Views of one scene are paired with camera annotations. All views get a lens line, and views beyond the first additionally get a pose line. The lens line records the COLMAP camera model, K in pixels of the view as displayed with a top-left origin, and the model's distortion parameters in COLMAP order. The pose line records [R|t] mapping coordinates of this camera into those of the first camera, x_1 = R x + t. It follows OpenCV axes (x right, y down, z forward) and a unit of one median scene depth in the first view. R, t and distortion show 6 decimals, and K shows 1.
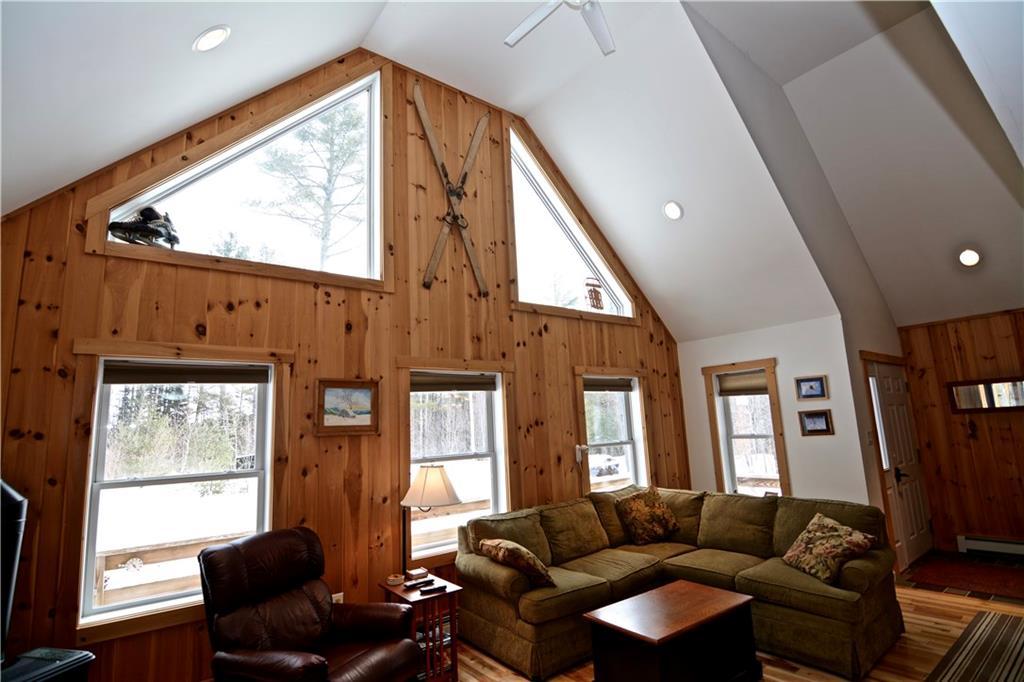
lens RADIAL K [[496.7, 0, 510.6], [0, 496.7, 345.7], [0, 0, 1]] dist [-0.005794, -0.009211]
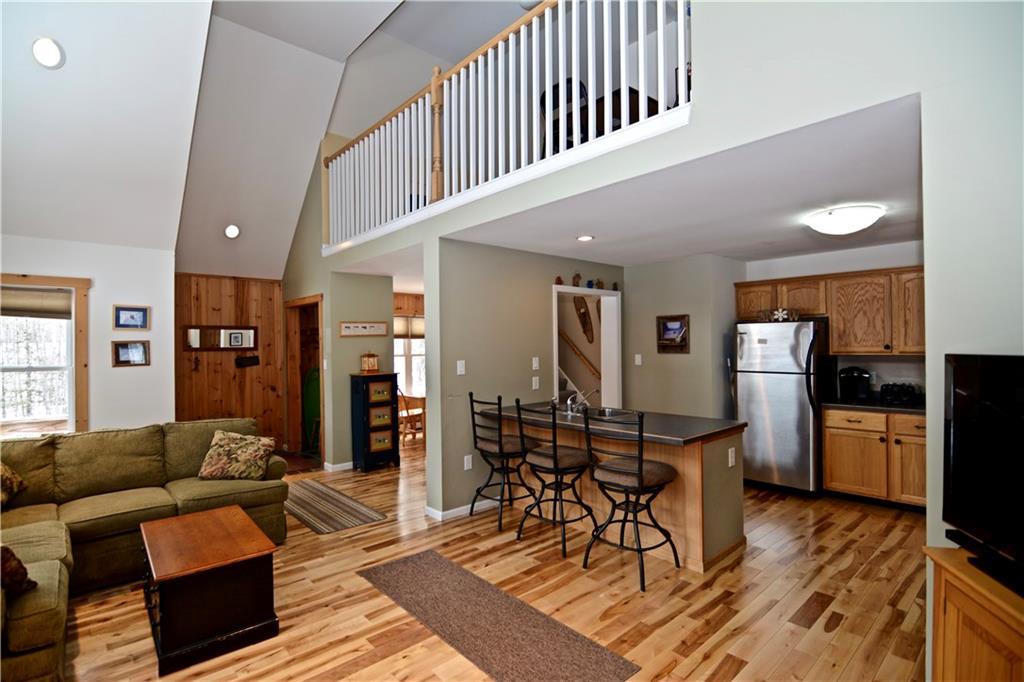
lens RADIAL K [[496.7, 0, 508.5], [0, 496.7, 342.1], [0, 0, 1]] dist [-0.005794, -0.009211]
pose [[-0.082688, 0.056469, 0.994974, -0.445358], [-0.151551, 0.986069, -0.068558, 0.095335], [-0.984985, -0.156458, -0.072978, 0.371966]]
